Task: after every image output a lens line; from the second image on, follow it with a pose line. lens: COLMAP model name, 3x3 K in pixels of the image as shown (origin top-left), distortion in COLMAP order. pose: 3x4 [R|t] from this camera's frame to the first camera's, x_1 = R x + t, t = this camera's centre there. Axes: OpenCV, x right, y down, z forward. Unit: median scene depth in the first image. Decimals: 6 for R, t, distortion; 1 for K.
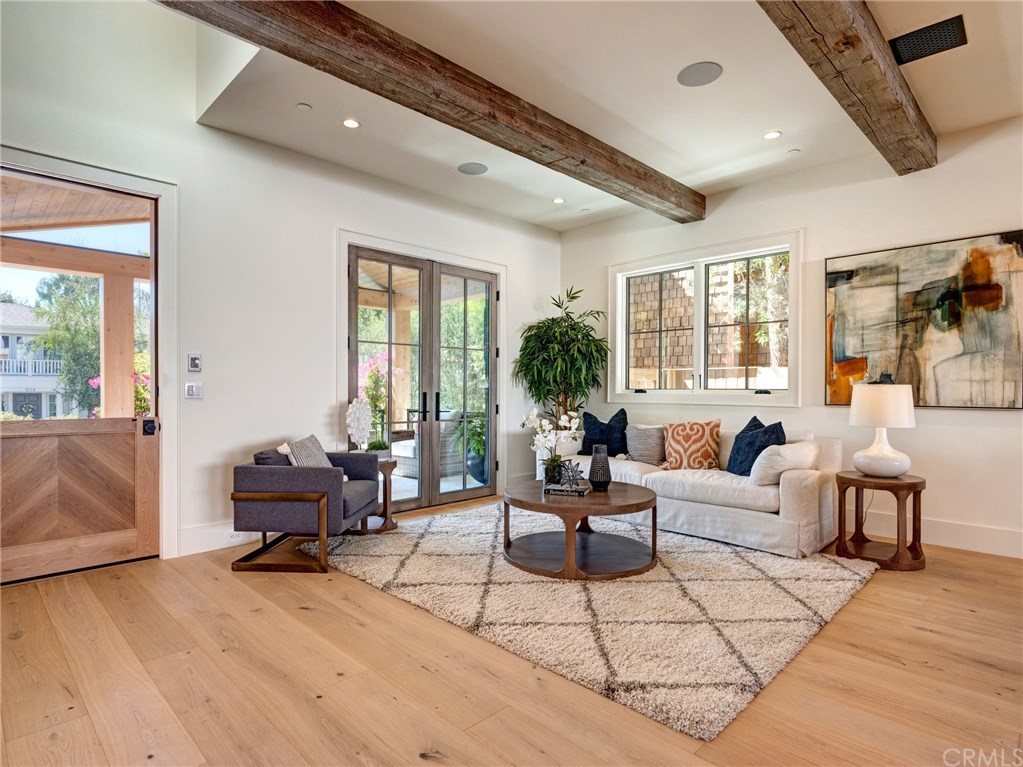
lens RADIAL K [[552.9, 0, 513.9], [0, 552.9, 388.6], [0, 0, 1]] dist [-0.002490, -0.002622]
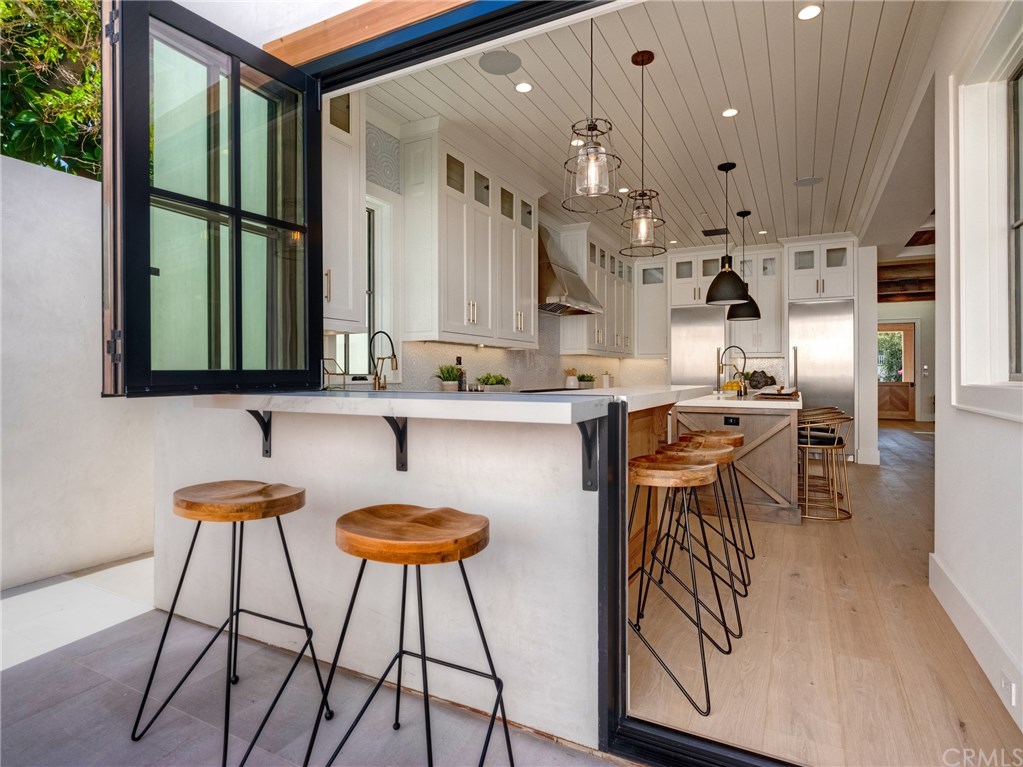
lens RADIAL K [[552.9, 0, 508.5], [0, 552.9, 373.8], [0, 0, 1]] dist [-0.002490, -0.002622]
pose [[0.289144, 0.002390, -0.957282, 1.444380], [-0.001925, 0.999996, 0.001915, -0.004876], [0.957284, 0.001289, 0.289148, -1.833032]]
